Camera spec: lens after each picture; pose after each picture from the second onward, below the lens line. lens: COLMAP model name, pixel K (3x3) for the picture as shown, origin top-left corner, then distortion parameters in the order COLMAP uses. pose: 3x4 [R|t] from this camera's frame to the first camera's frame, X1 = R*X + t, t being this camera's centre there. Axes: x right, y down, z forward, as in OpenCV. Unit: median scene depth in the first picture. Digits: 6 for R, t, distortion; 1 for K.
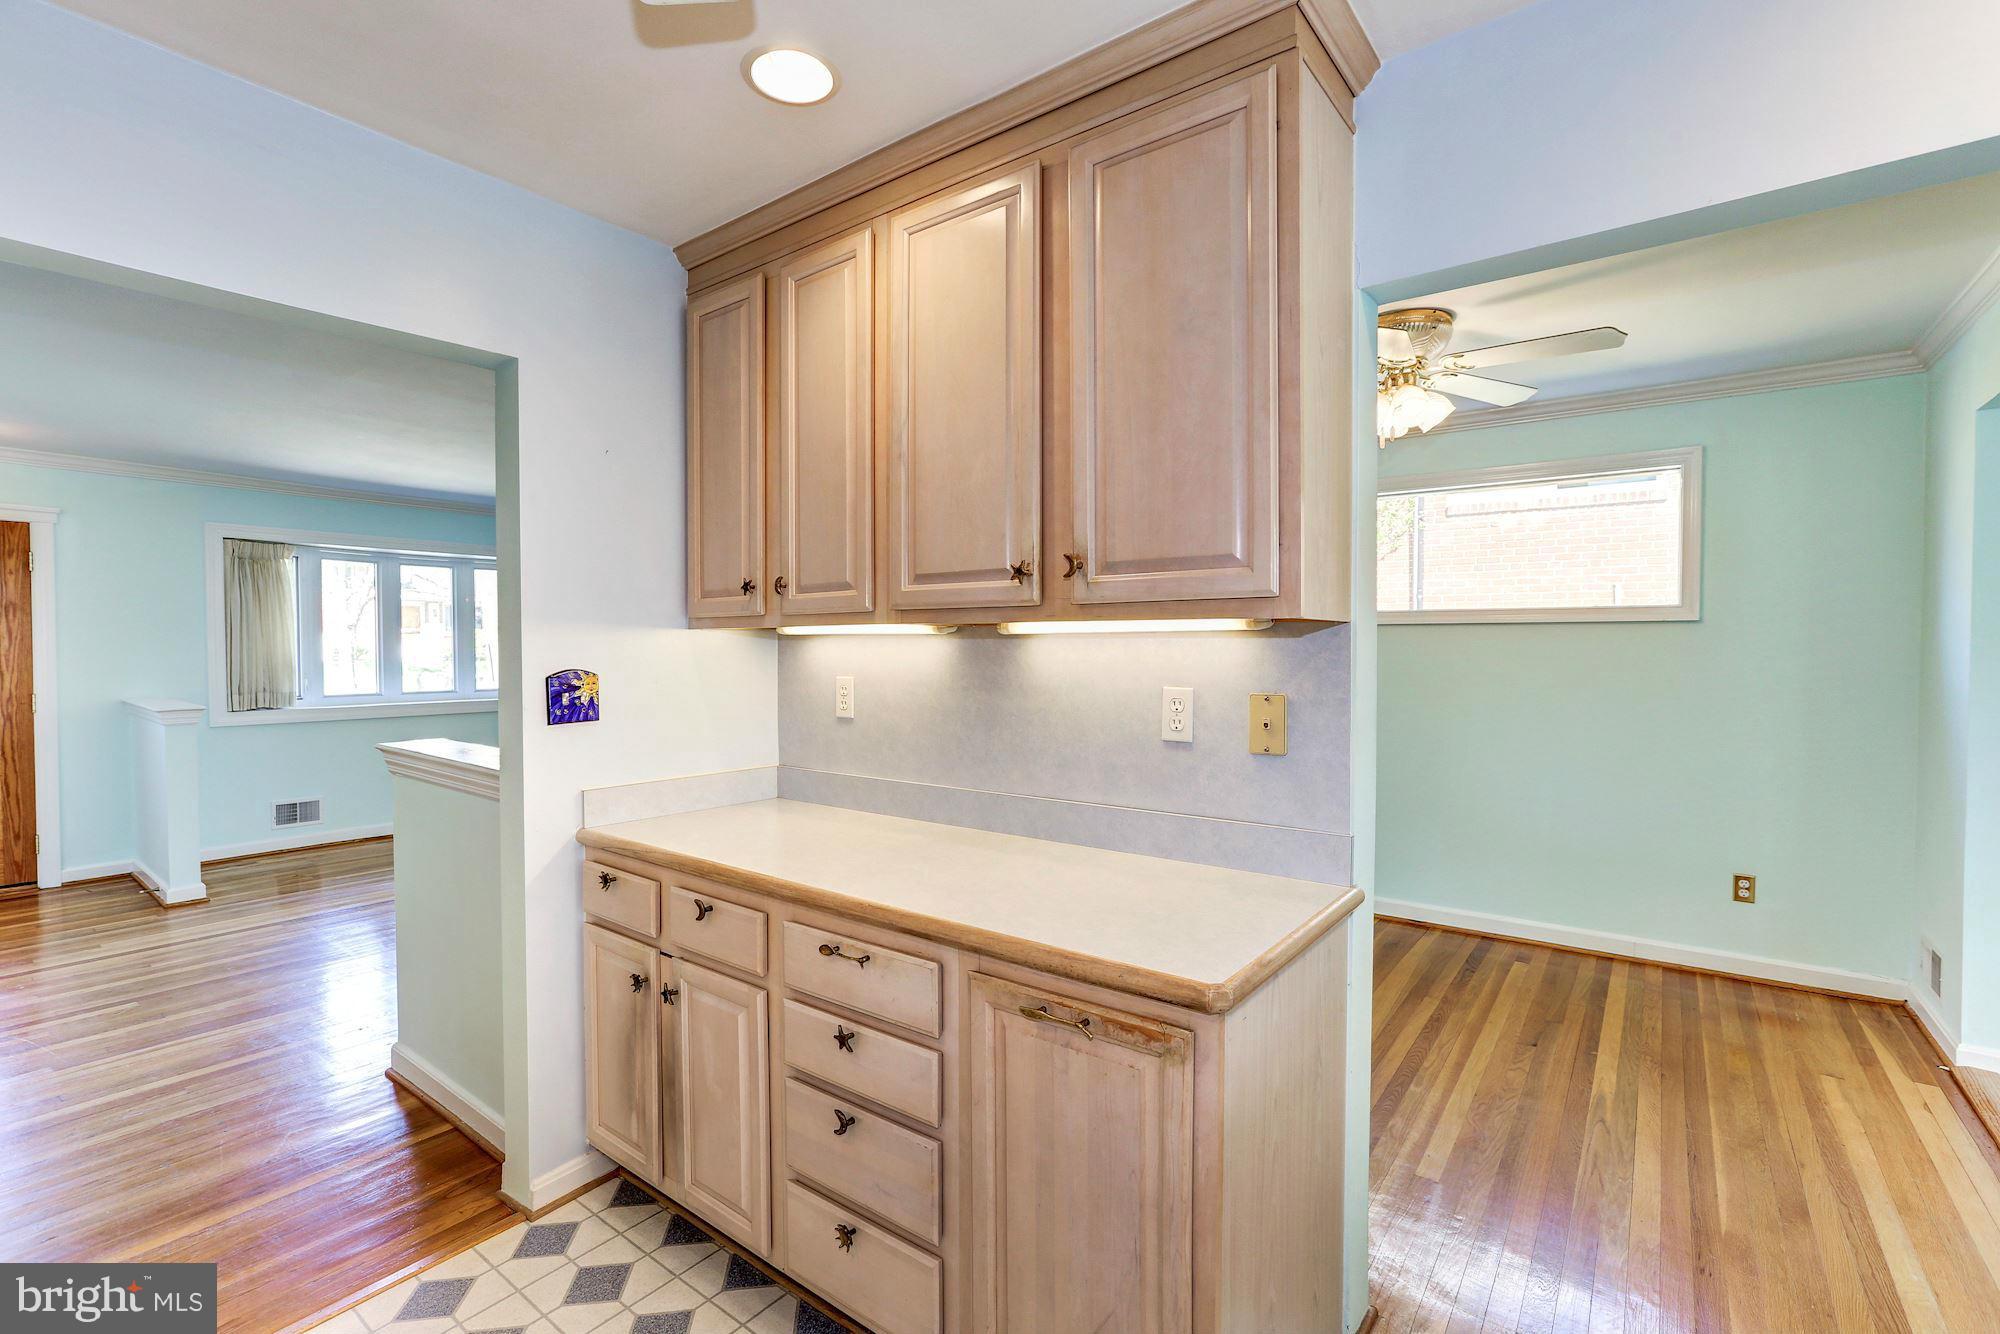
lens RADIAL K [[888.1, 0, 979.8], [0, 888.1, 673.6], [0, 0, 1]] dist [0.000519, 0.000374]
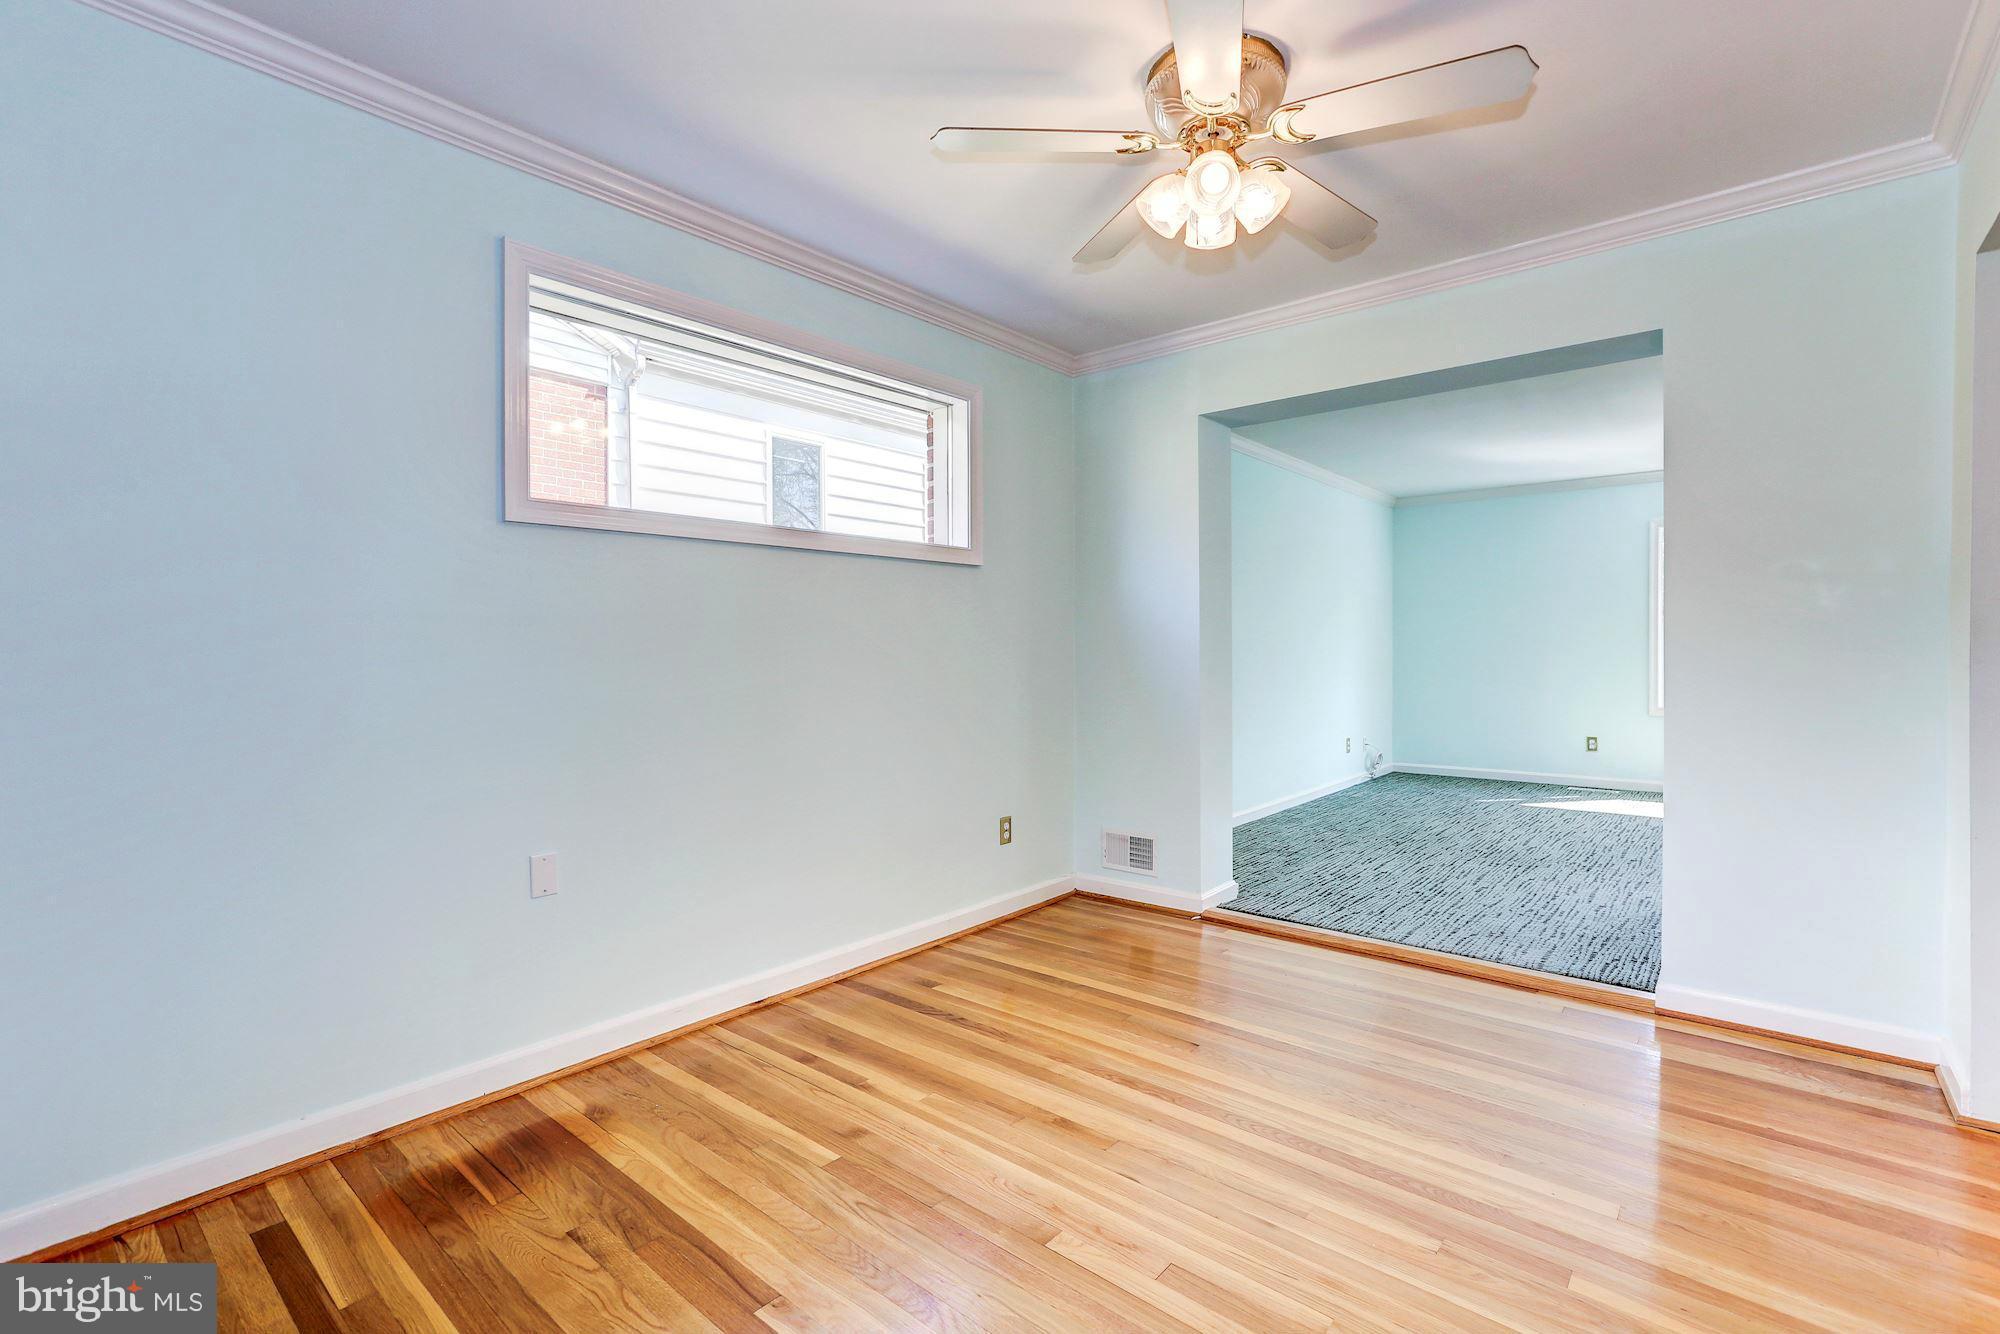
lens RADIAL K [[920.2, 0, 984.8], [0, 920.2, 659.3], [0, 0, 1]] dist [-0.022856, 0.000457]
pose [[0.020731, -0.002965, 0.999781, -0.208328], [0.028554, 0.999589, 0.002372, 0.041690], [-0.999377, 0.028498, 0.020807, 1.016546]]
